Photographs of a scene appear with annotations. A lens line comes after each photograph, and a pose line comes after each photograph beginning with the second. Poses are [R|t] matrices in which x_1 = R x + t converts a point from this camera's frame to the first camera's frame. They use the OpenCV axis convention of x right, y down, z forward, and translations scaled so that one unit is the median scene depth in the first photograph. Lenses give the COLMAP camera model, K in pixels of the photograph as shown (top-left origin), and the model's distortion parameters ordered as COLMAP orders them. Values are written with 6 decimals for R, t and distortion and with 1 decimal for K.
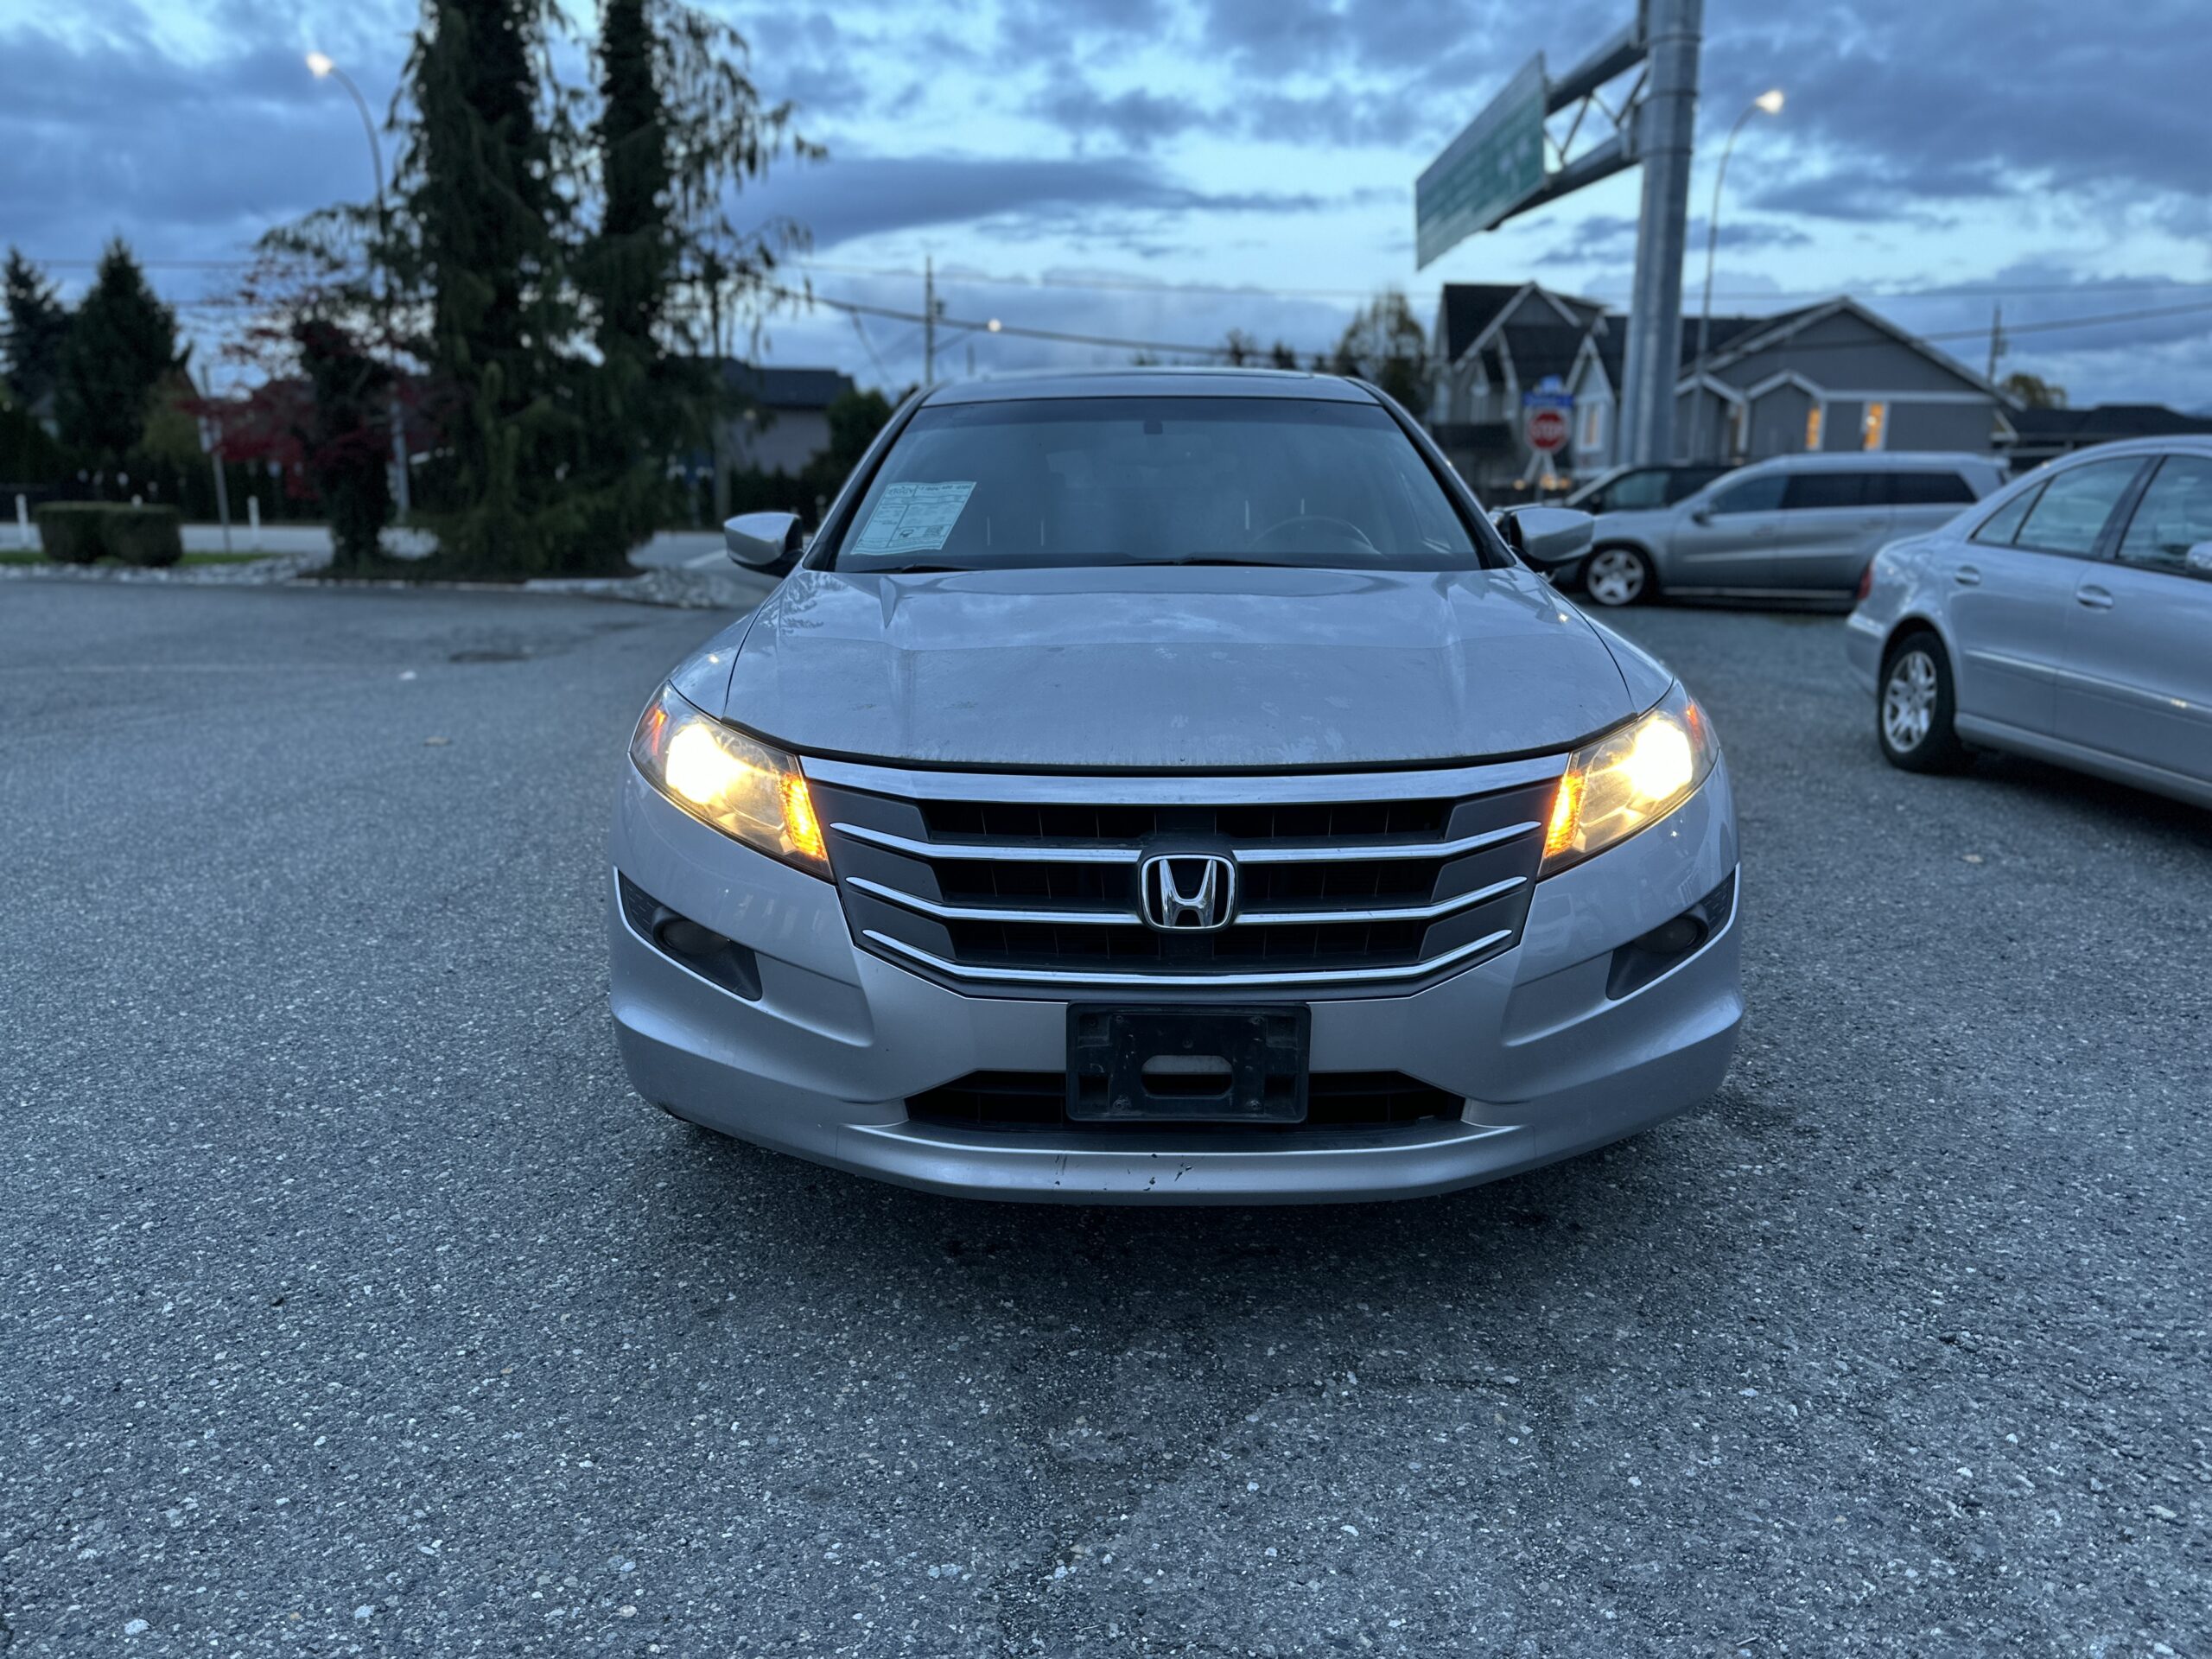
lens RADIAL K [[1562.8, 0, 1110.5], [0, 1562.8, 831.1], [0, 0, 1]] dist [0.017035, -0.020986]
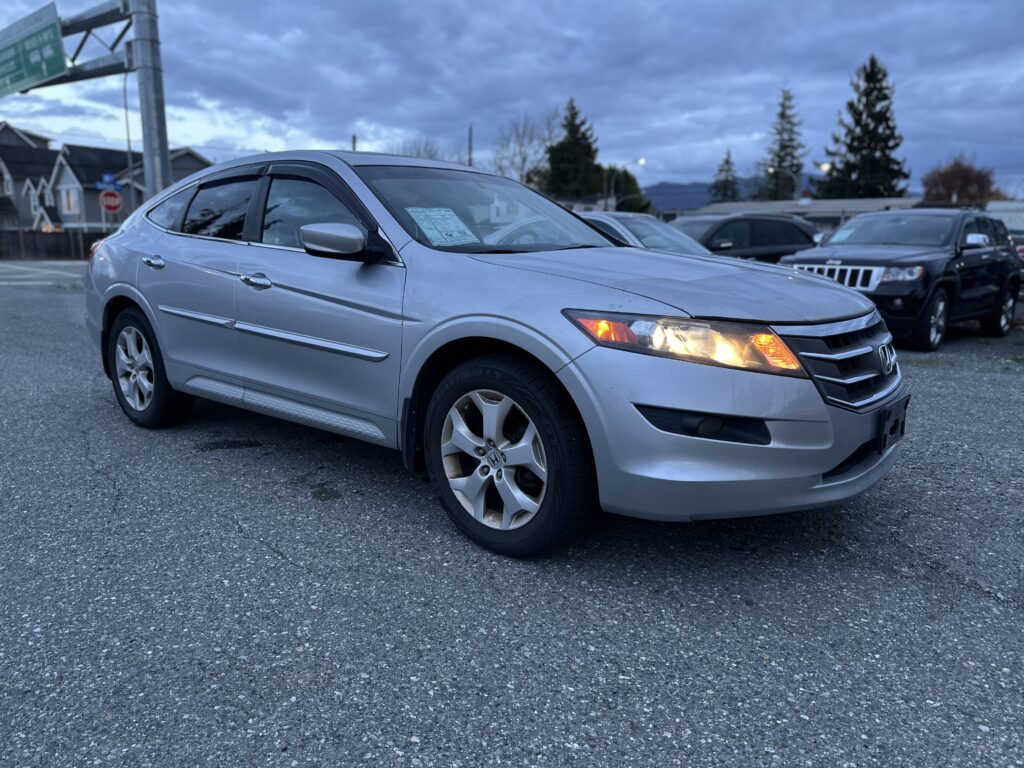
lens RADIAL K [[723.5, 0, 505.0], [0, 723.5, 381.9], [0, 0, 1]] dist [0.017035, -0.020986]
pose [[0.644519, -0.144052, 0.750896, -0.117626], [0.156574, 0.986145, 0.054790, -0.008283], [-0.748385, 0.082257, 0.658144, 0.061285]]
